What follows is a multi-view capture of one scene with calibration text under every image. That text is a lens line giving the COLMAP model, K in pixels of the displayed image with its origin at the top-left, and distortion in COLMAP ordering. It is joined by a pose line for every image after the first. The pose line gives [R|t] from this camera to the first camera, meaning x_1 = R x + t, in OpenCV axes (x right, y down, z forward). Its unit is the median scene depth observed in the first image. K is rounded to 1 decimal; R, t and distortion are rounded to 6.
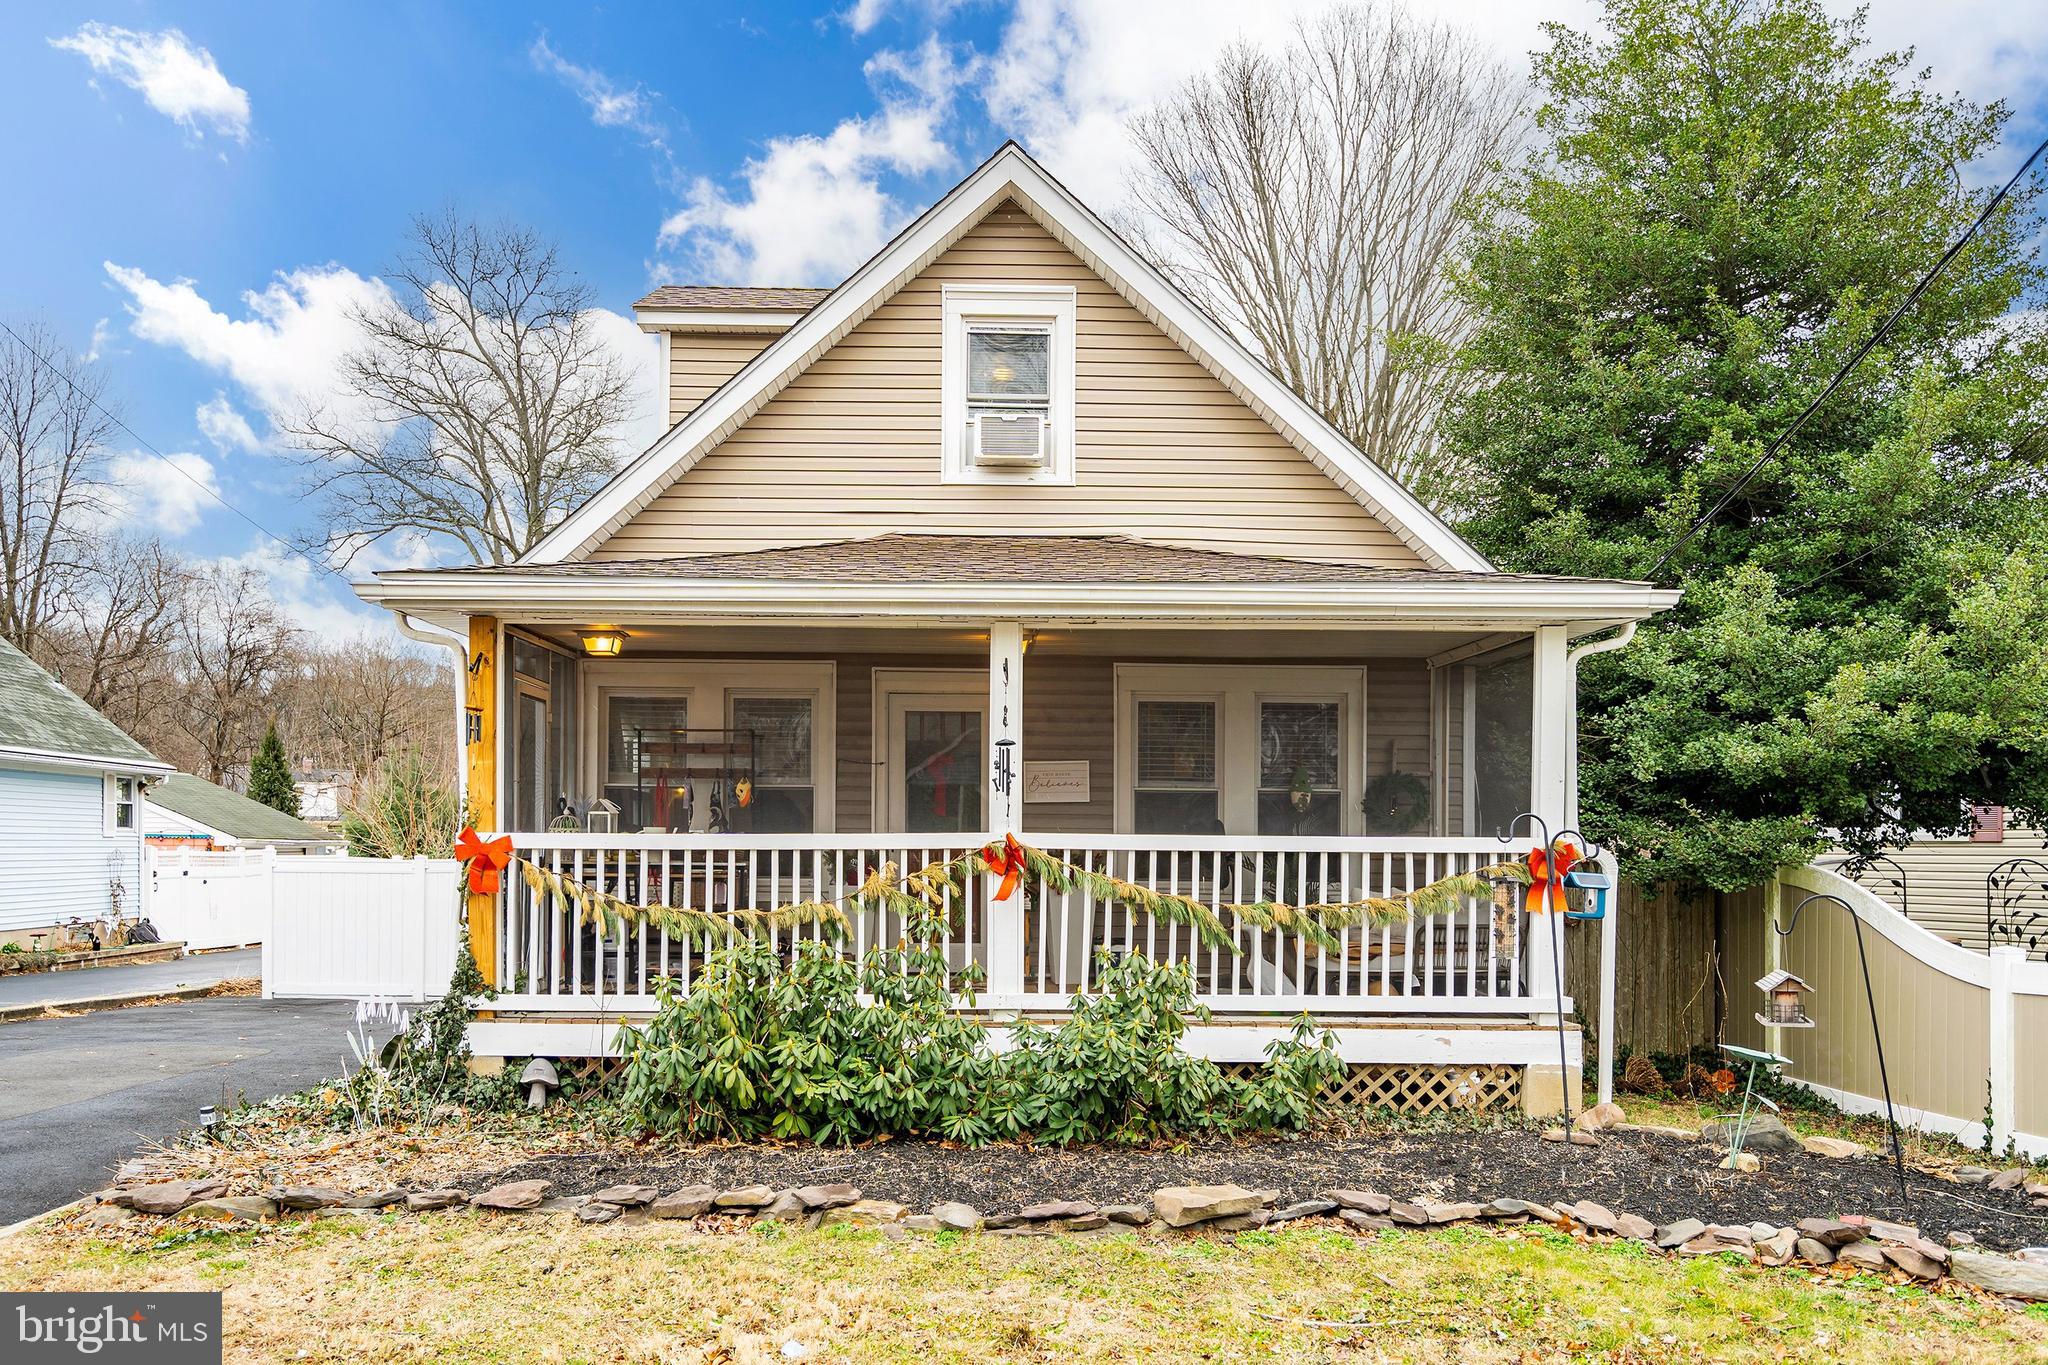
lens RADIAL K [[1524.0, 0, 1024.2], [0, 1524.0, 836.0], [0, 0, 1]] dist [0.004307, 0.047614]
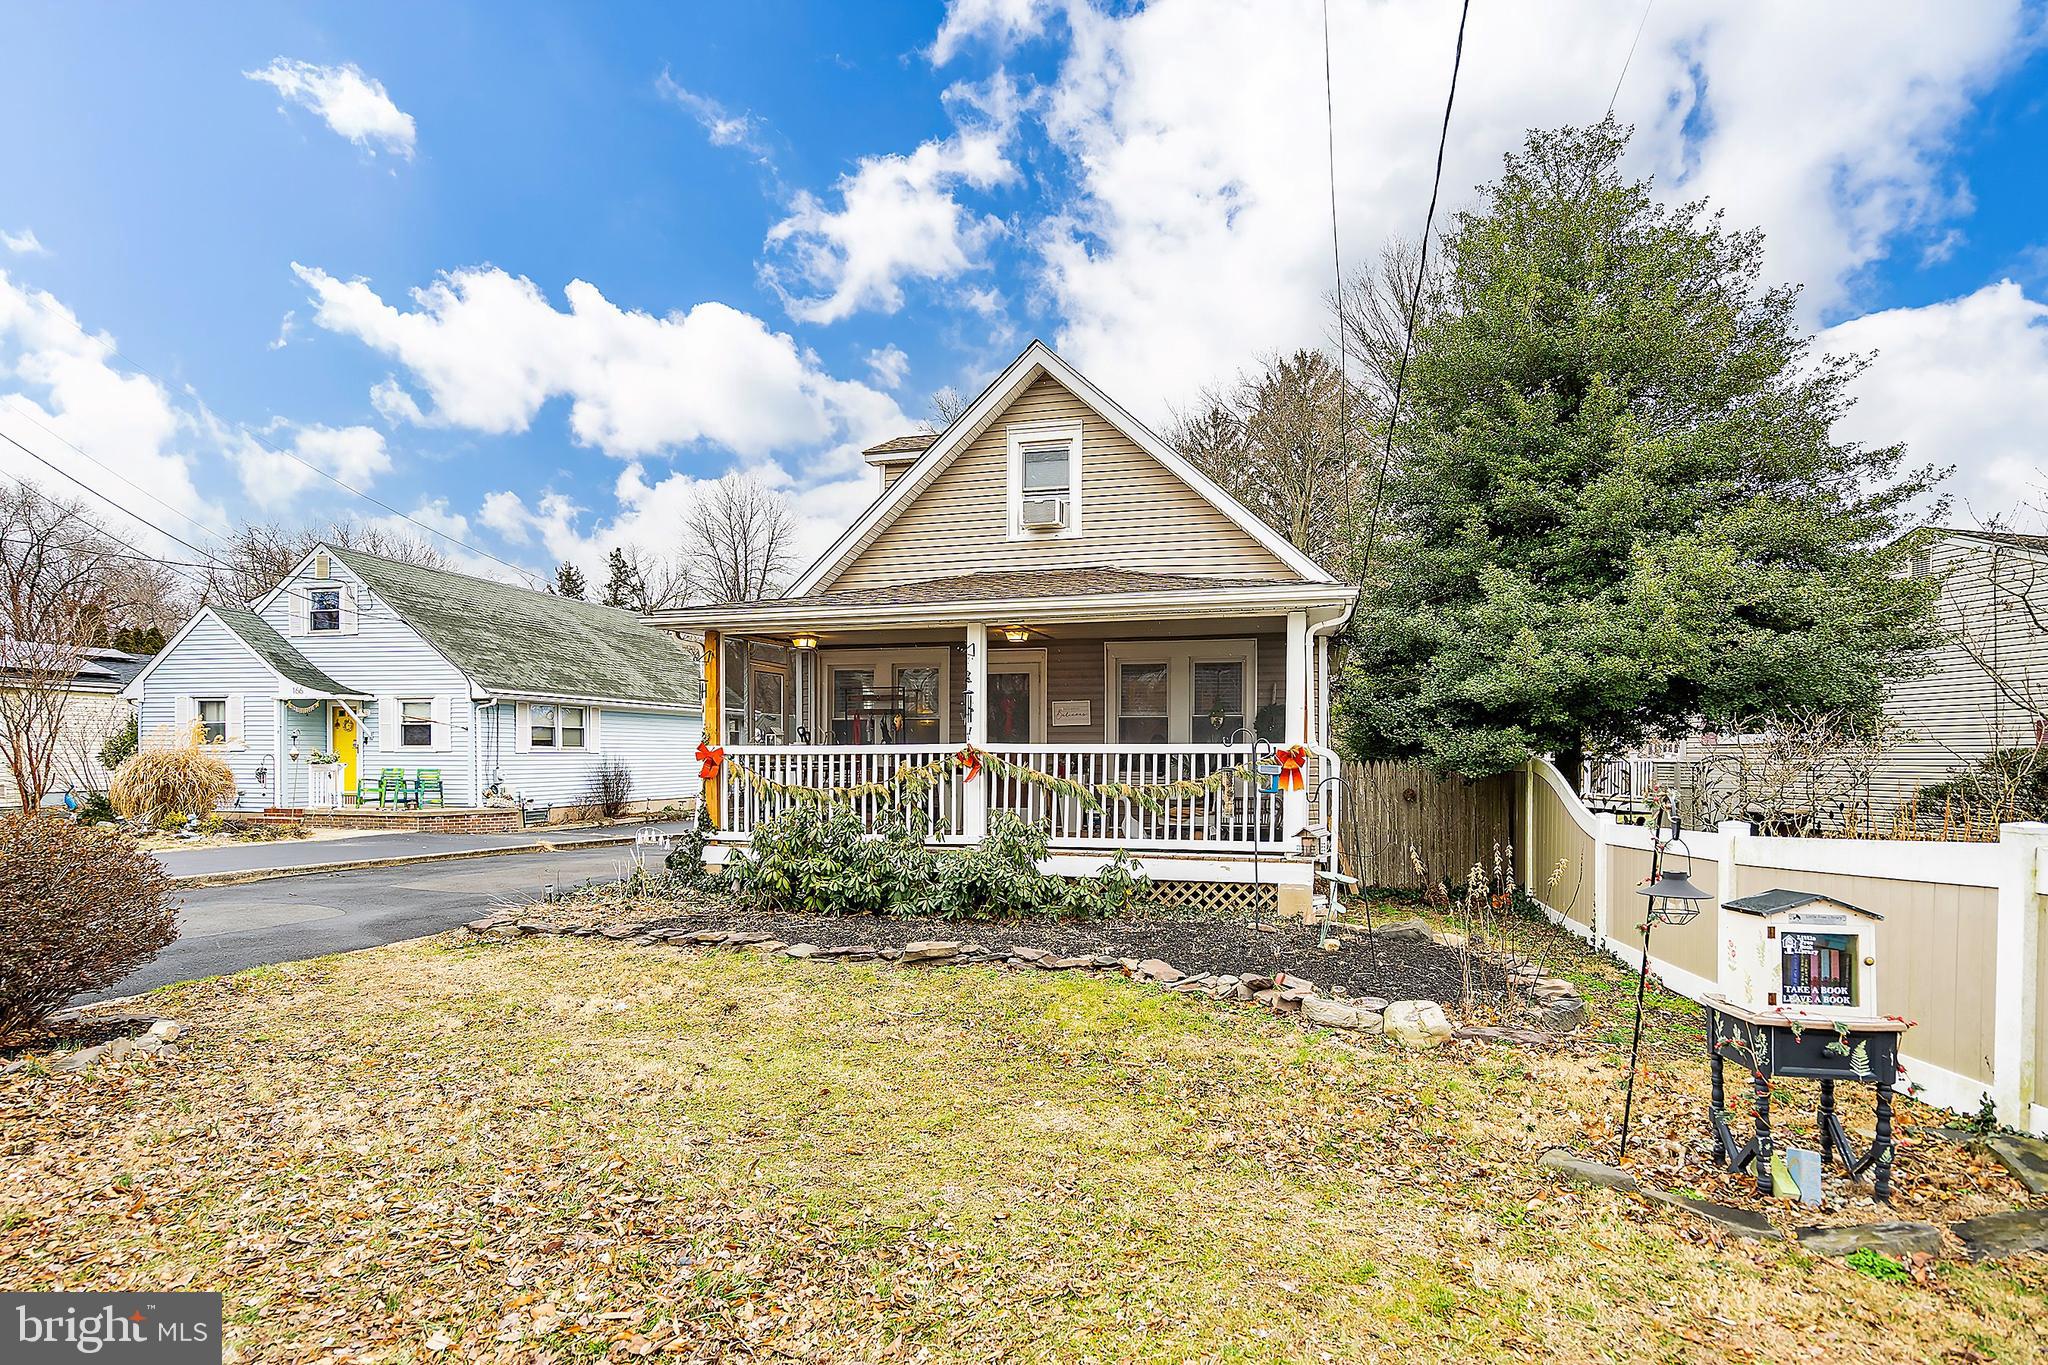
lens RADIAL K [[933.6, 0, 1092.4], [0, 933.6, 758.6], [0, 0, 1]] dist [-0.004965, -0.000265]
pose [[0.970772, -0.004331, -0.239963, 0.324166], [0.007751, 0.999881, 0.013309, 0.001674], [0.239877, -0.014780, 0.970691, -0.007502]]
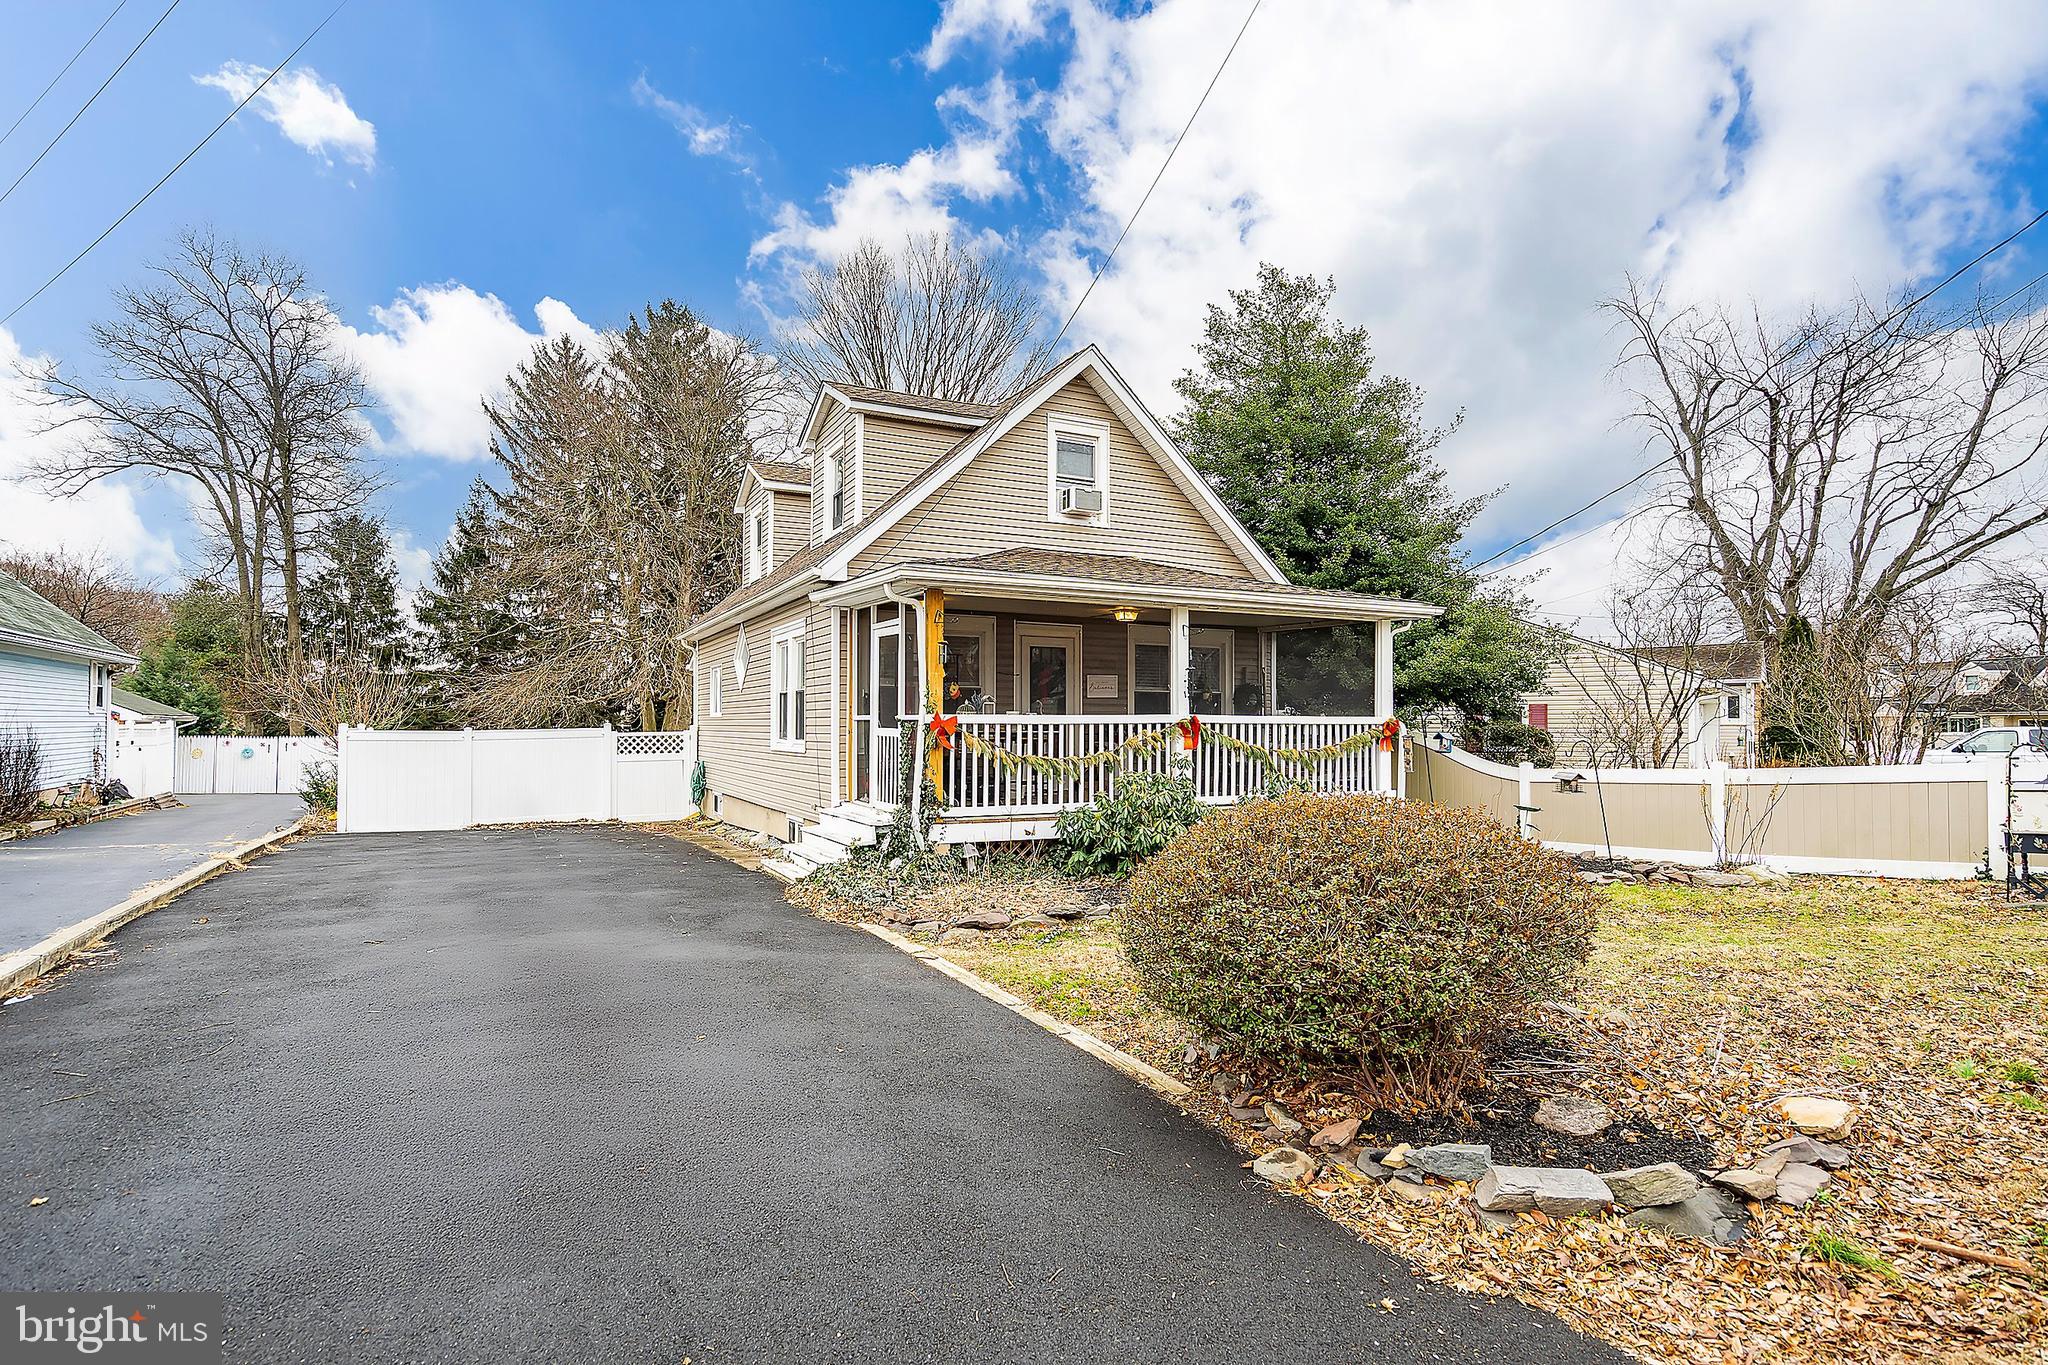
lens RADIAL K [[963.7, 0, 1010.4], [0, 963.7, 676.7], [0, 0, 1]] dist [-0.002265, -0.000302]
pose [[0.909721, 0.018785, 0.414795, -0.624425], [-0.002582, 0.999213, -0.039591, -0.000939], [-0.415212, 0.034946, 0.909053, -0.019445]]
